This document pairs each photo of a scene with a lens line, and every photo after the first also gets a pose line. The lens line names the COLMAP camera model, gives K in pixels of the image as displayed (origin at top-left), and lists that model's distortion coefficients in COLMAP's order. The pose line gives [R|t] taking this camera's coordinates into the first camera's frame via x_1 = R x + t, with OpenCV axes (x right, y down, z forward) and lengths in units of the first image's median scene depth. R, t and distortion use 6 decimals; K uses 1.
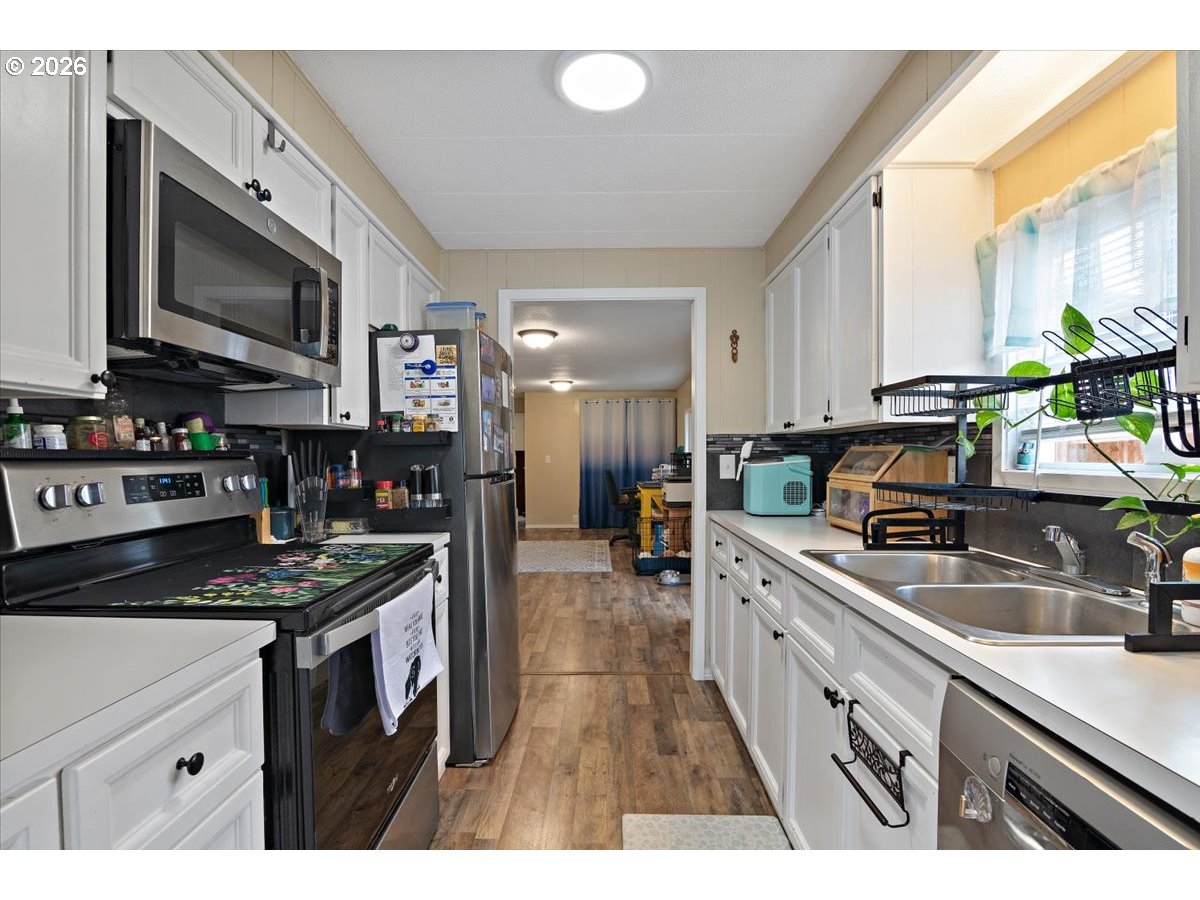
lens RADIAL K [[553.9, 0, 600.4], [0, 553.9, 454.1], [0, 0, 1]] dist [-0.019371, 0.000325]
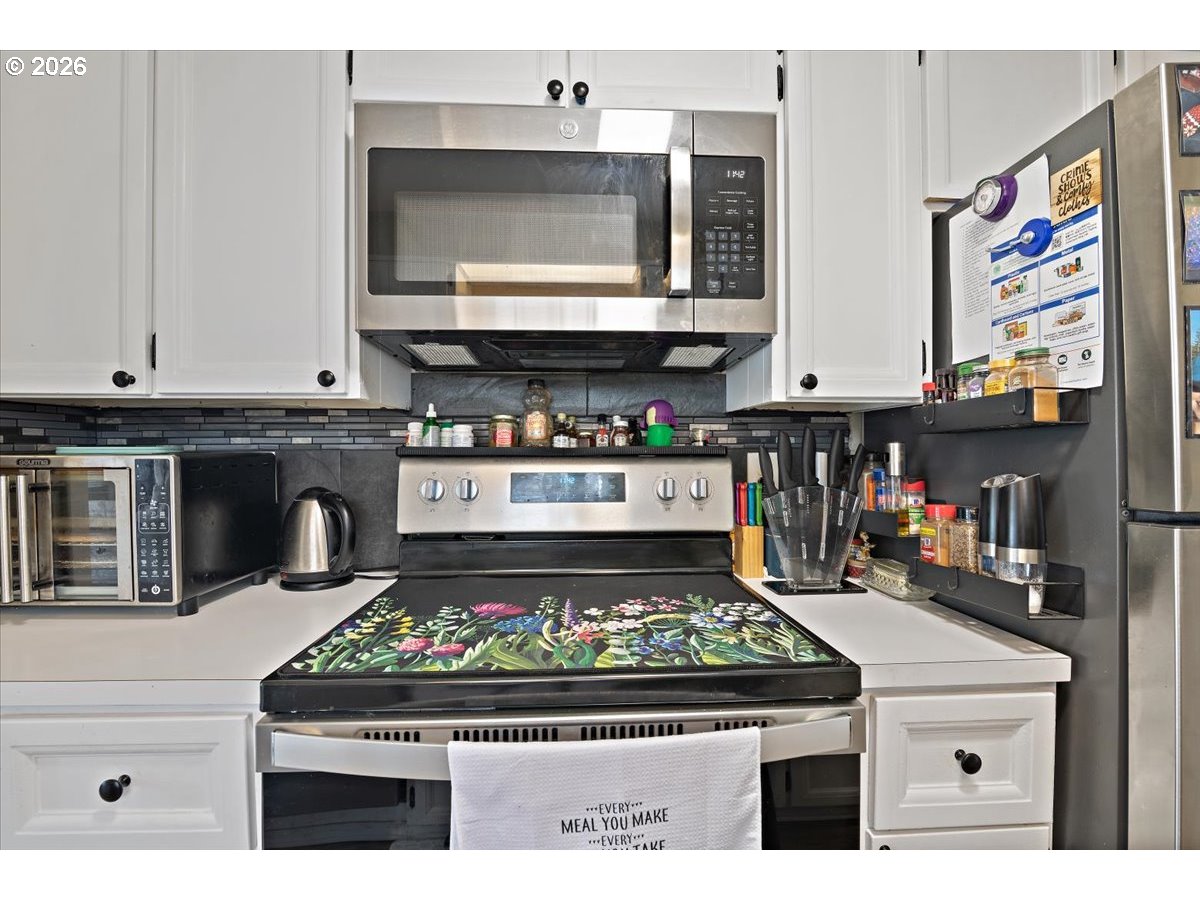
lens RADIAL K [[553.9, 0, 599.1], [0, 553.9, 456.0], [0, 0, 1]] dist [-0.019371, 0.000325]
pose [[0.071215, 0.006745, -0.997438, 0.072205], [0.004166, 0.999966, 0.007059, 0.000870], [0.997452, -0.004658, 0.071184, 0.648231]]
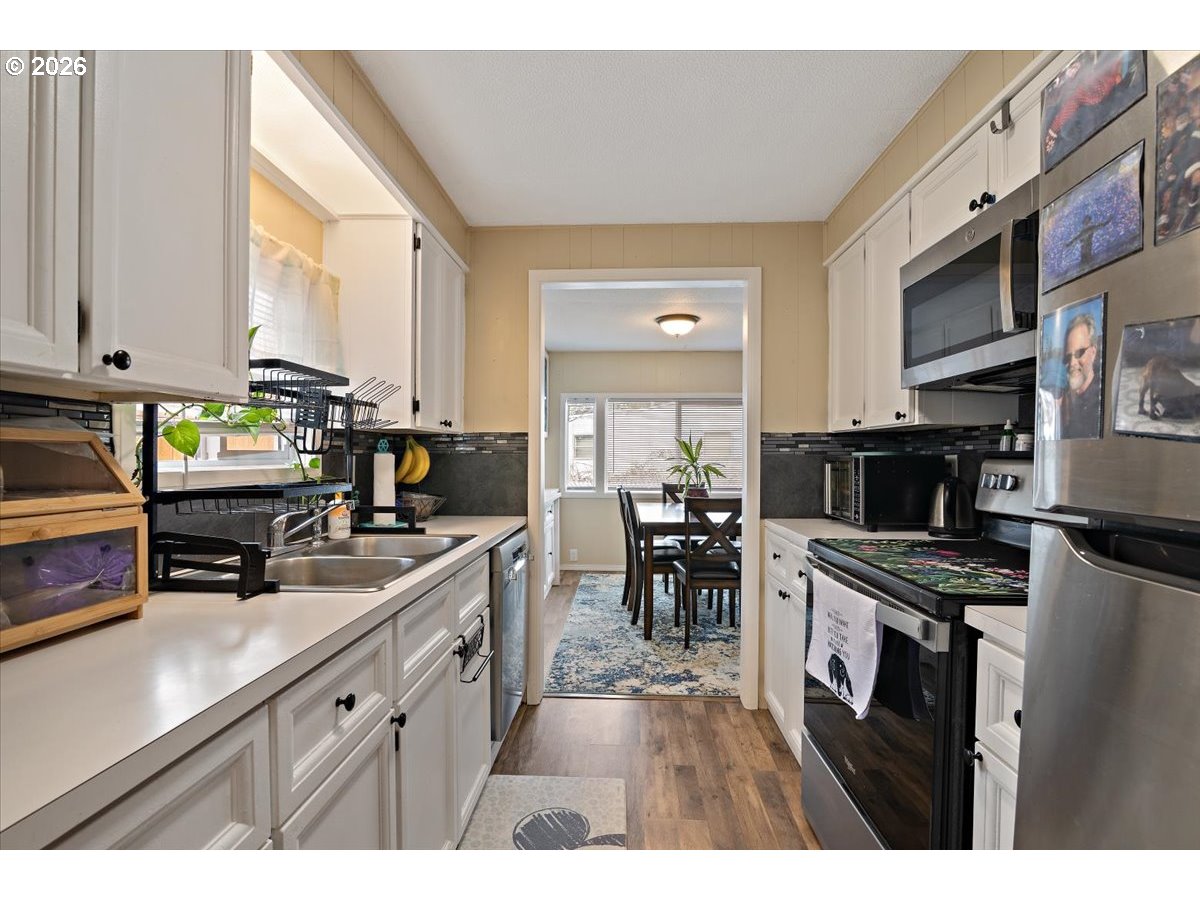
lens RADIAL K [[553.9, 0, 607.3], [0, 553.9, 453.1], [0, 0, 1]] dist [-0.019371, 0.000325]
pose [[-0.999992, -0.003852, 0.001388, 0.052137], [-0.003863, 0.999961, -0.007976, 0.006449], [-0.001358, -0.007981, -0.999967, 1.367694]]
